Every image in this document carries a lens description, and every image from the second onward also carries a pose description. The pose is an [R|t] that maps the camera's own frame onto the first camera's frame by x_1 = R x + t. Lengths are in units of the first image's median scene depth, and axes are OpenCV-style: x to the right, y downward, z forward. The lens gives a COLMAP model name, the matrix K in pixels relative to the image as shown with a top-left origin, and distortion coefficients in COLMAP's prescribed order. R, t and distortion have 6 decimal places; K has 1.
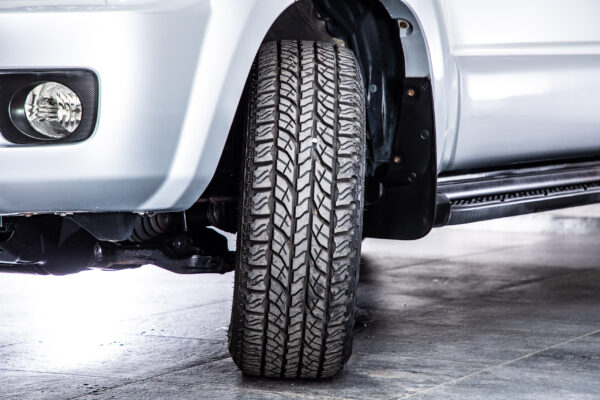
lens RADIAL K [[1853.3, 0, 297.4], [0, 1853.3, 199.1], [0, 0, 1]] dist [0.783872, 0.000000]
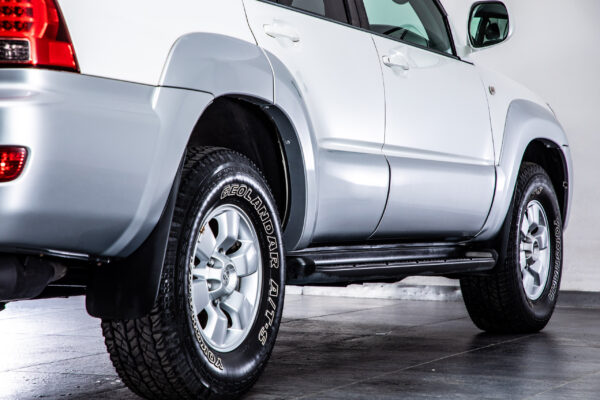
lens RADIAL K [[1853.3, 0, 300.2], [0, 1853.3, 199.7], [0, 0, 1]] dist [0.783872, 0.000000]
pose [[0.998123, -0.006622, 0.060874, 0.002085], [0.009170, 0.999089, -0.041684, 0.005235], [-0.060543, 0.042164, 0.997275, -0.265042]]
